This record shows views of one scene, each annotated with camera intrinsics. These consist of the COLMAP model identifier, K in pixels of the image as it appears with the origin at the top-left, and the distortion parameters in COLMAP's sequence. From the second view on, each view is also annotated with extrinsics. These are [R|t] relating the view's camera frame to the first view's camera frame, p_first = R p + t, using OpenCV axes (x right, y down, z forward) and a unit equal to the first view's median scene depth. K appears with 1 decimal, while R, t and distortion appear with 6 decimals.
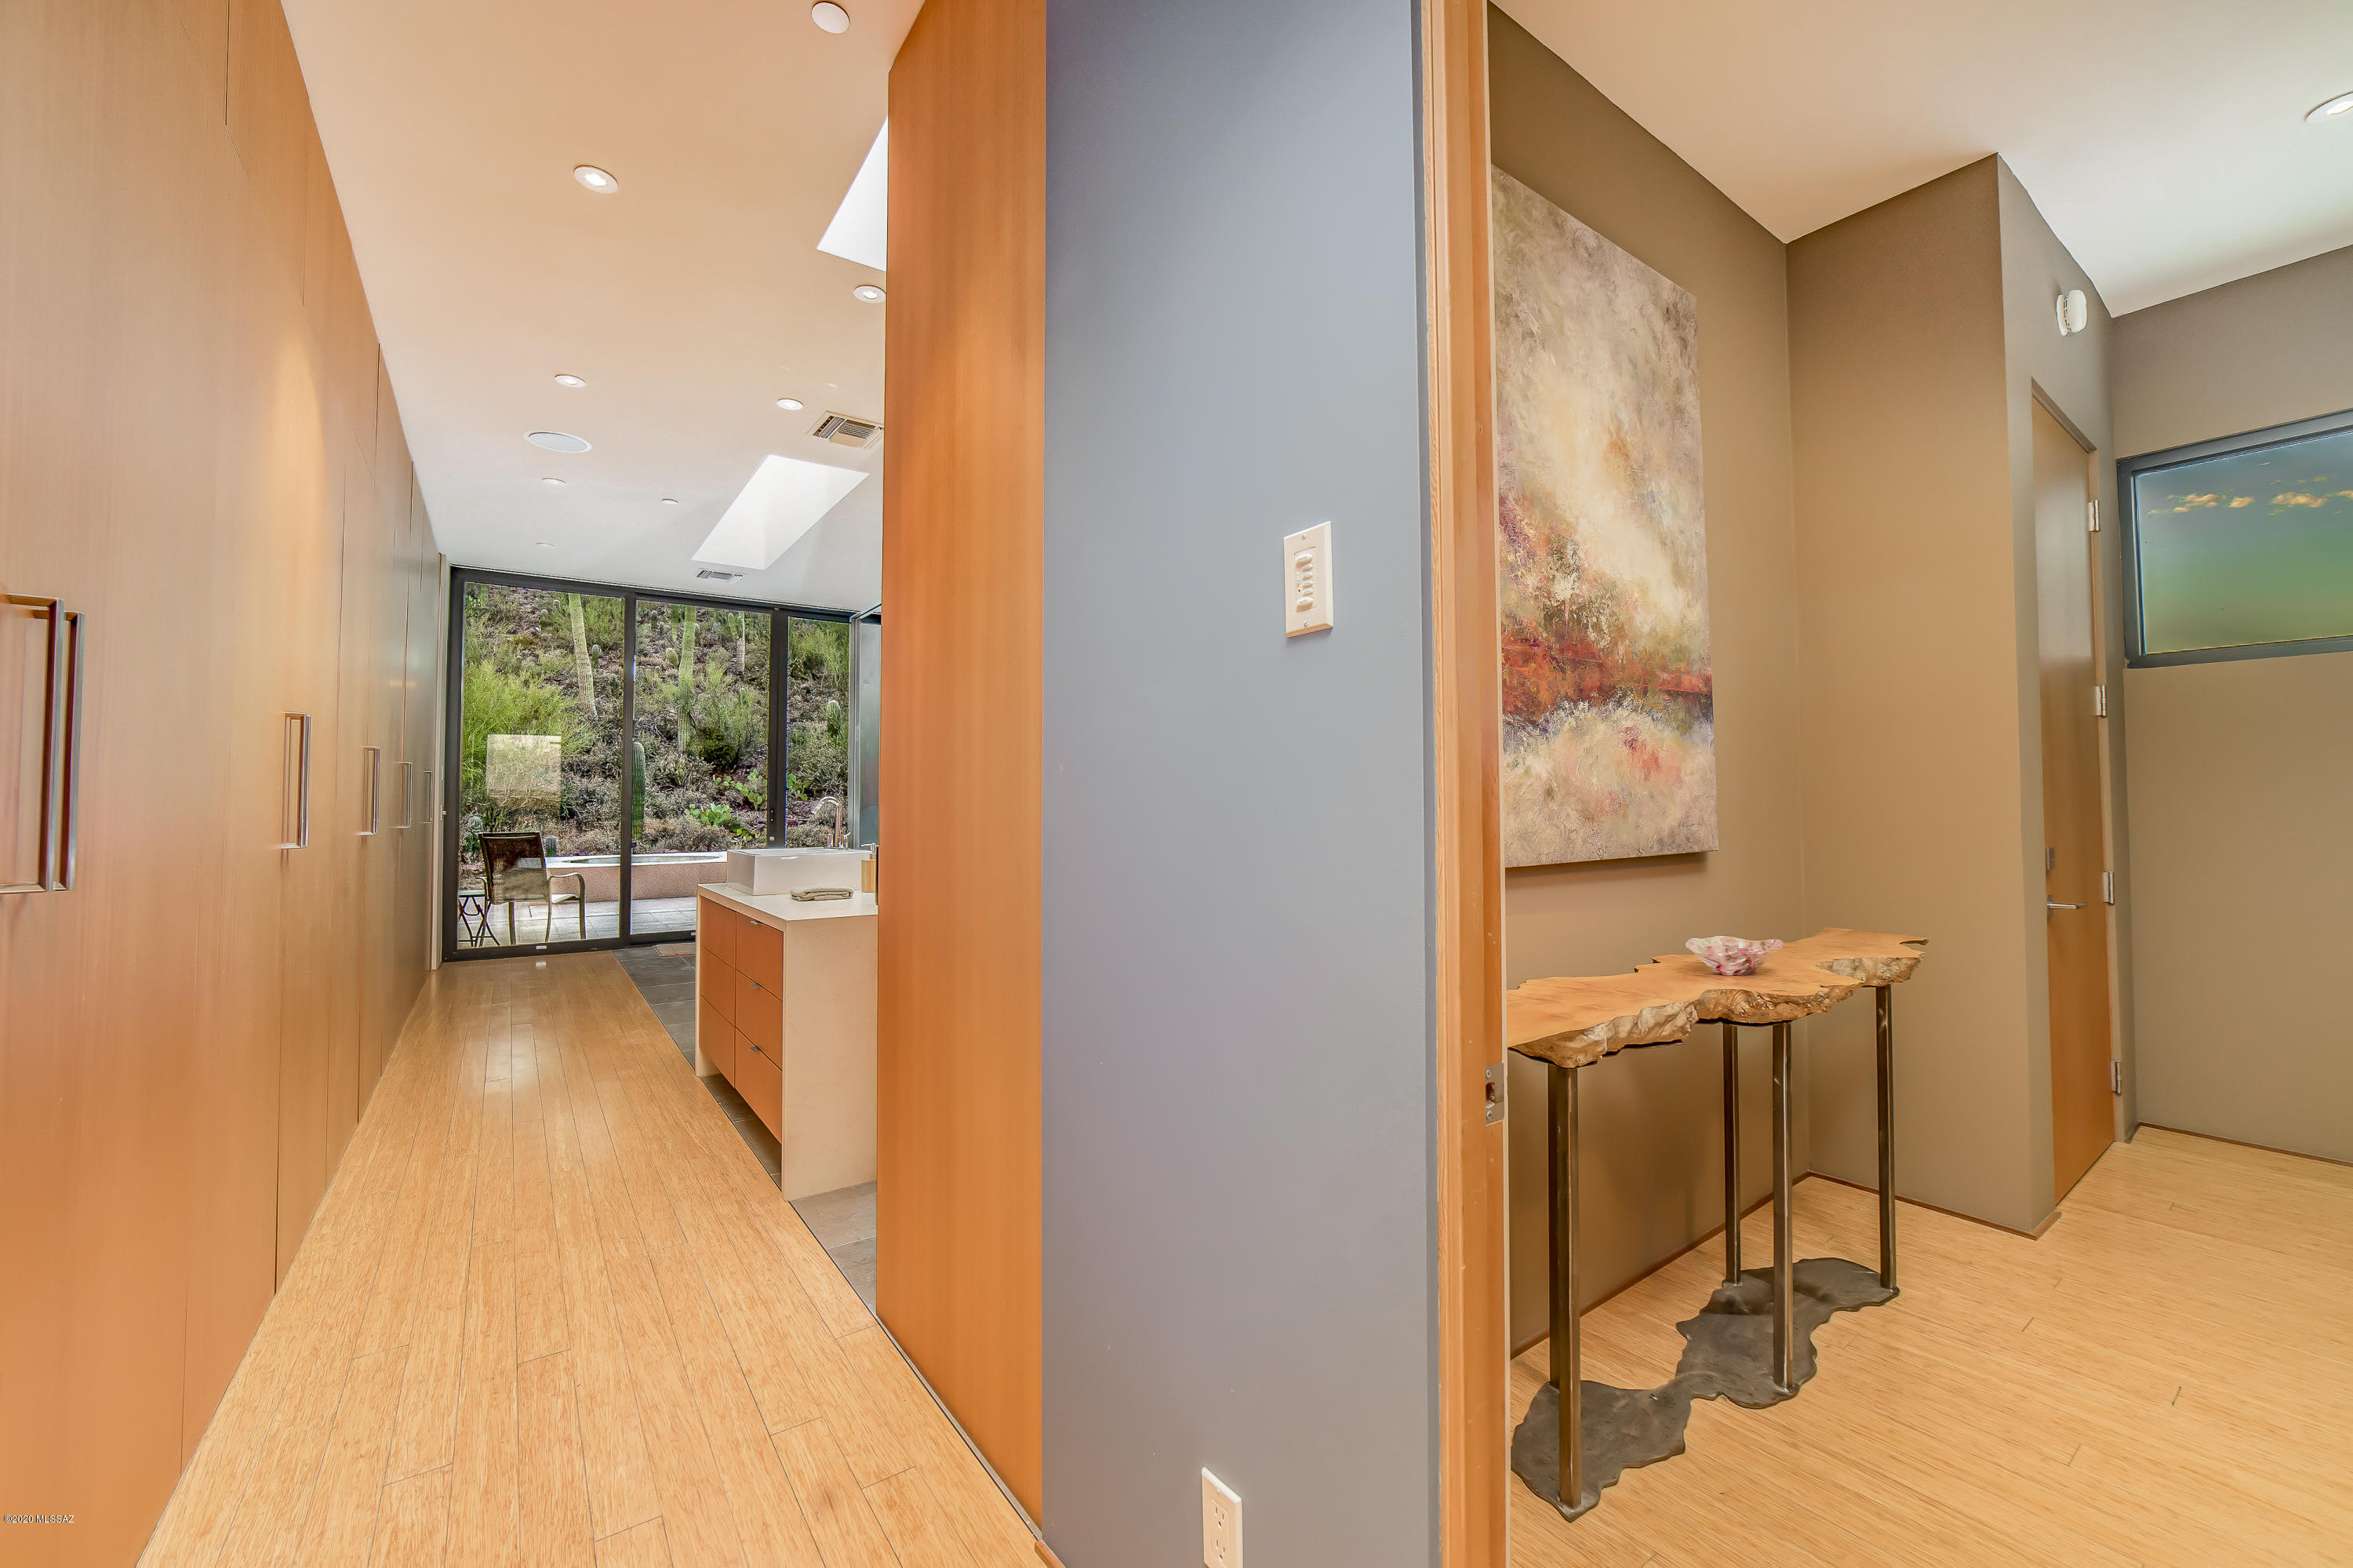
lens RADIAL K [[925.0, 0, 1170.9], [0, 925.0, 774.0], [0, 0, 1]] dist [-0.020011, 0.007260]
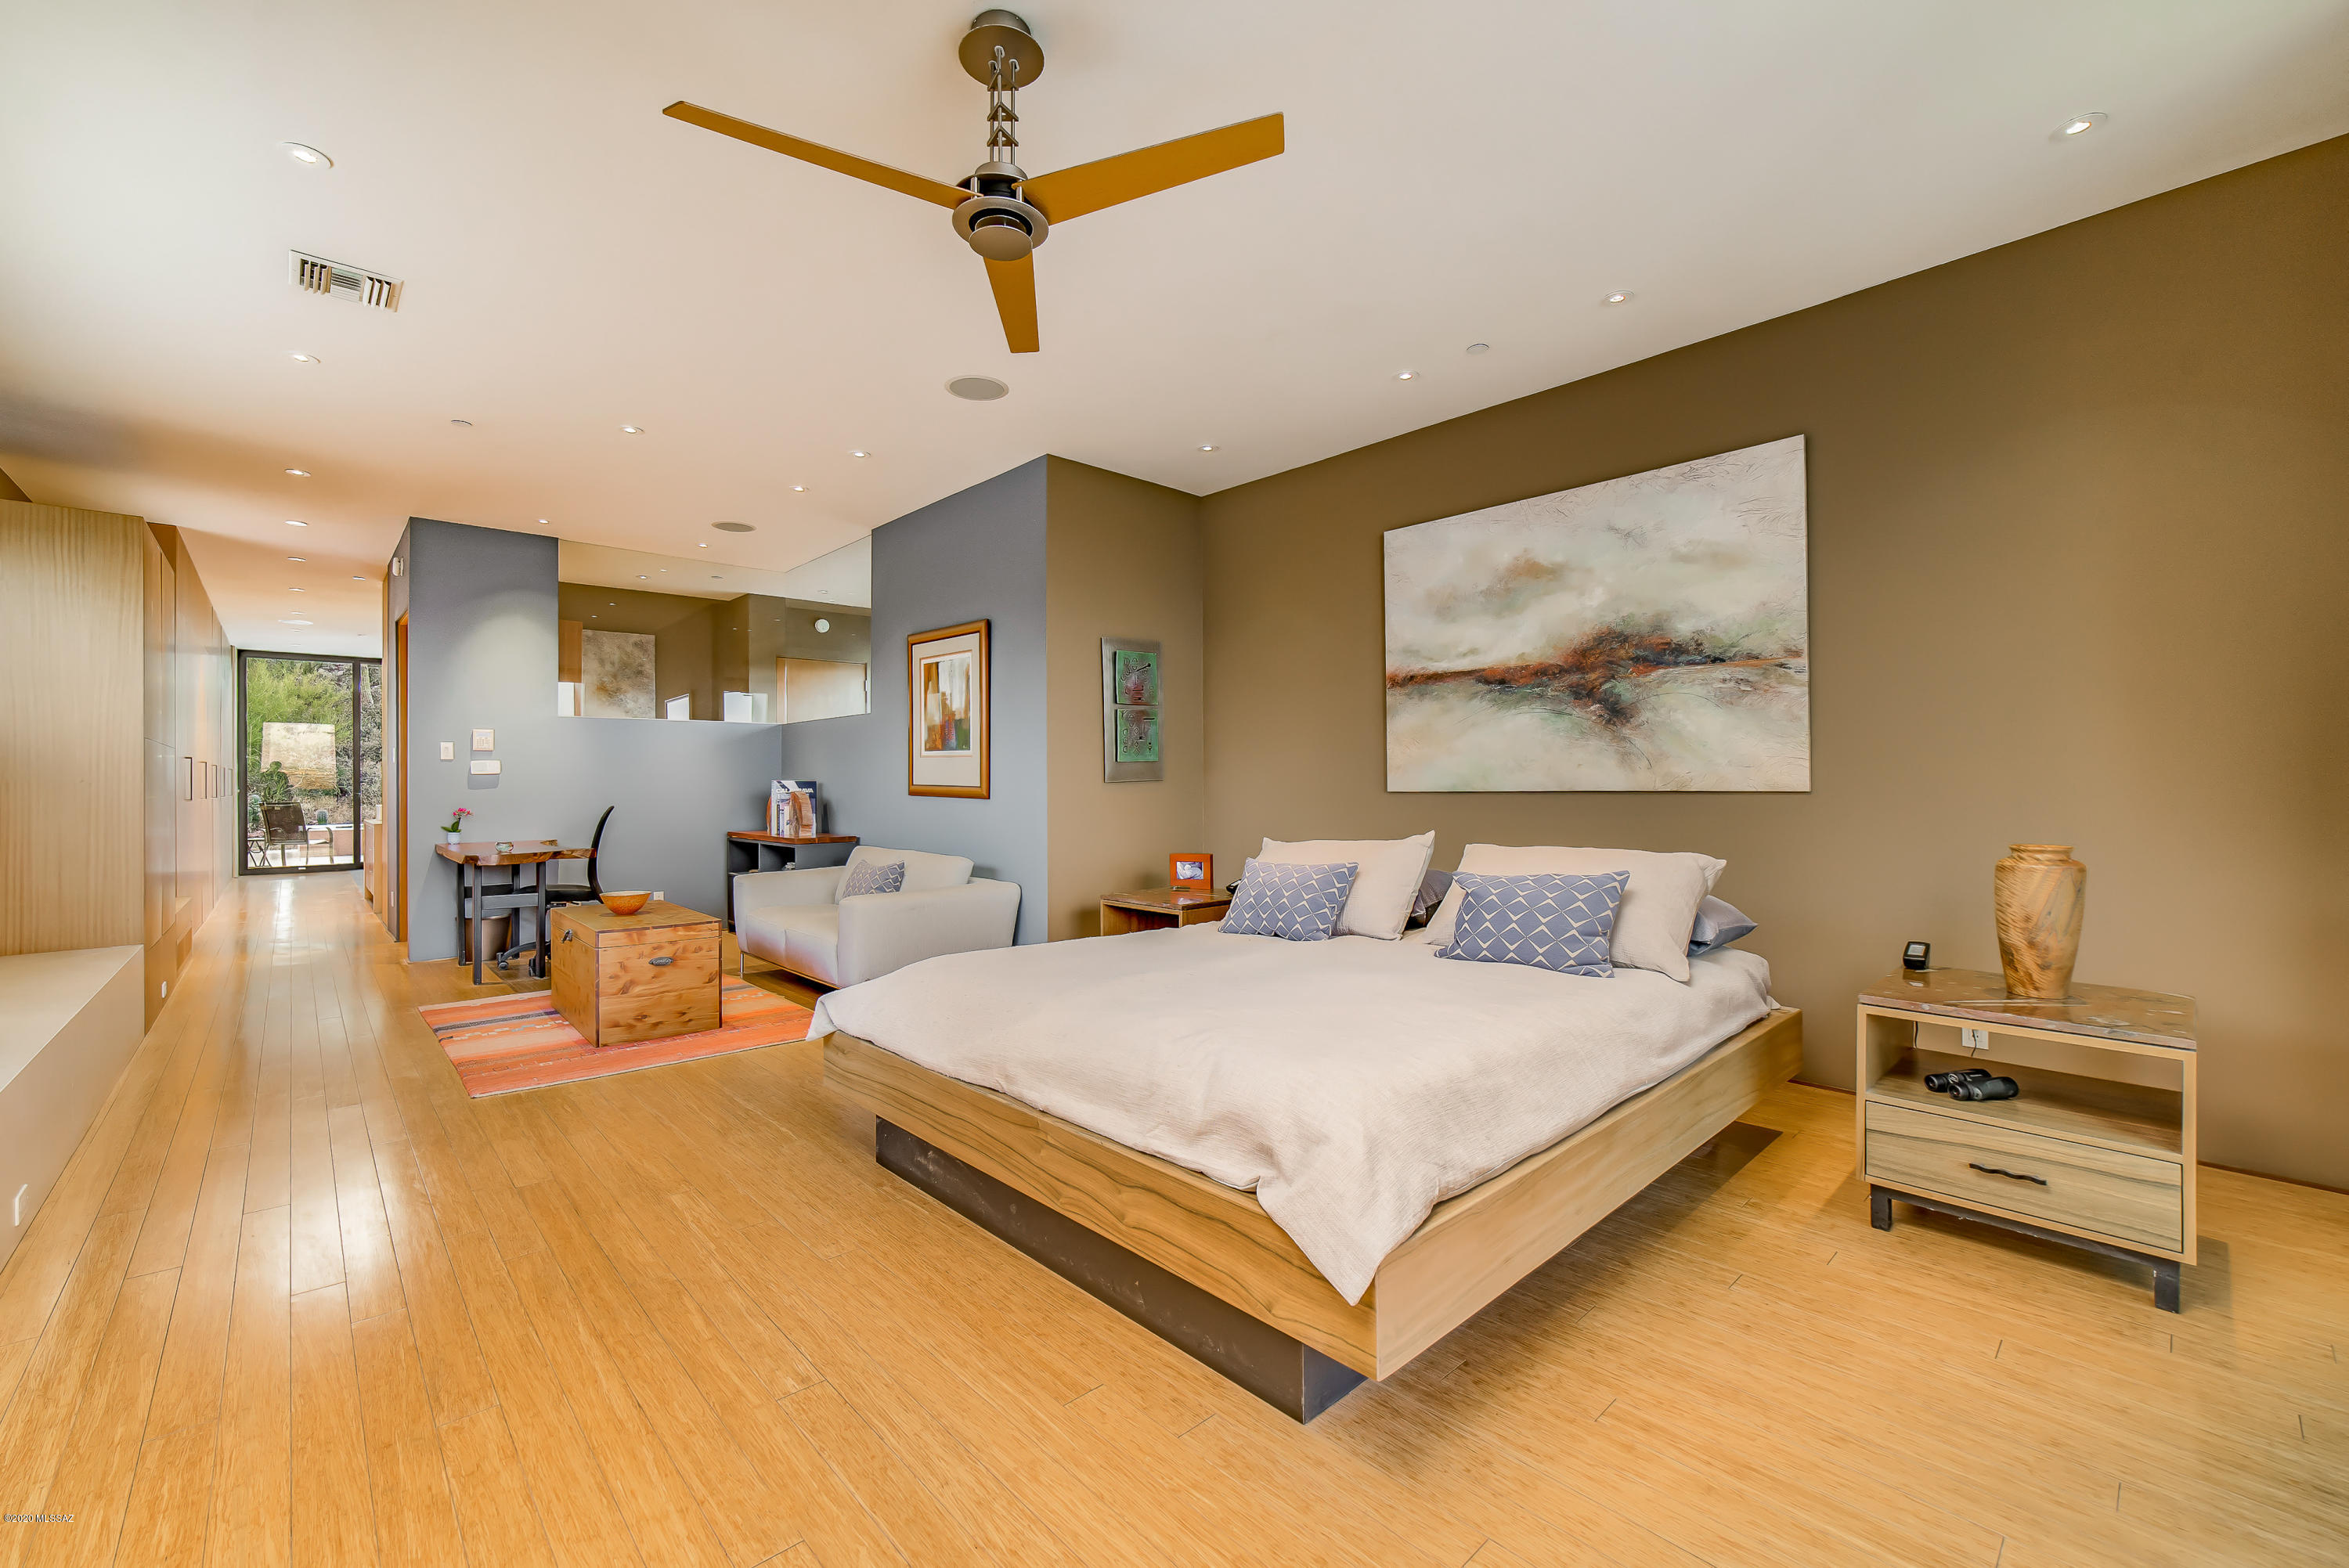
lens RADIAL K [[923.3, 0, 1168.9], [0, 923.3, 774.0], [0, 0, 1]] dist [-0.020011, 0.007260]
pose [[0.990173, -0.004271, 0.139783, 0.252355], [0.000404, 0.999617, 0.027681, -0.013521], [-0.139847, -0.027352, 0.989795, -0.337461]]
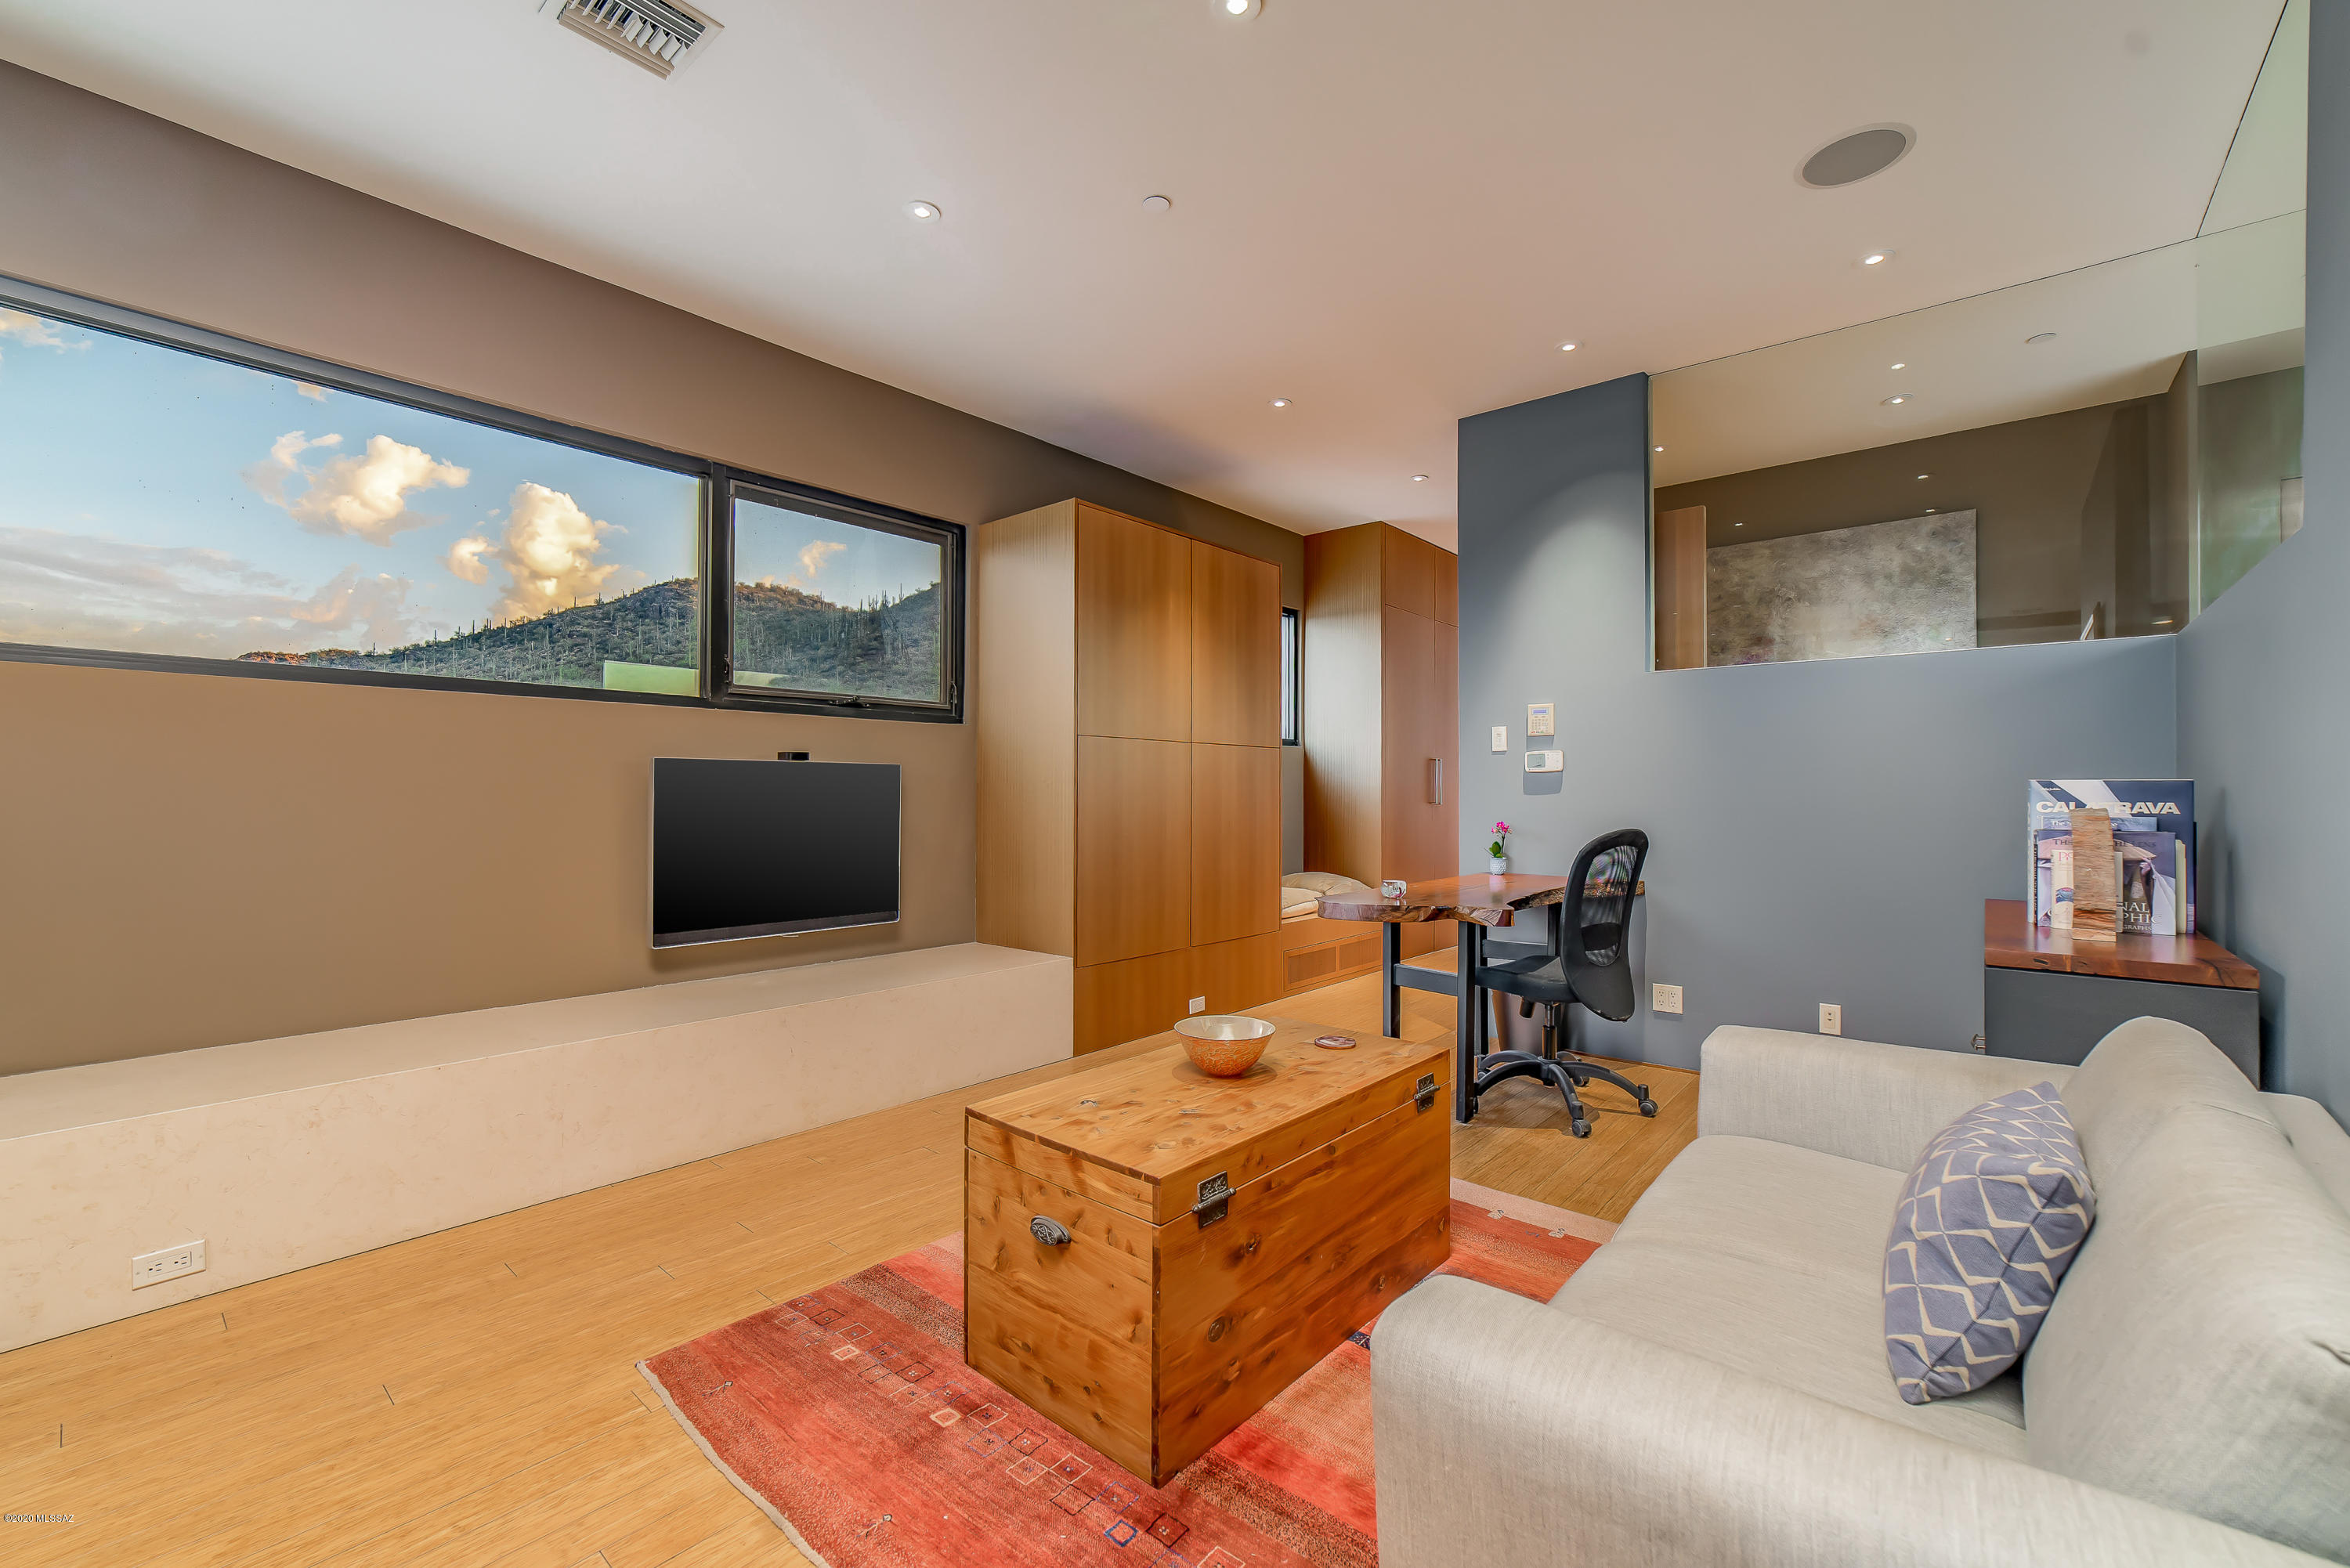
lens RADIAL K [[950.0, 0, 1163.7], [0, 950.0, 763.4], [0, 0, 1]] dist [-0.025238, 0.009932]
pose [[0.227458, -0.027986, -0.973386, 0.251559], [0.027660, 0.999369, -0.022269, -0.004458], [0.973395, -0.021859, 0.228089, -0.125866]]
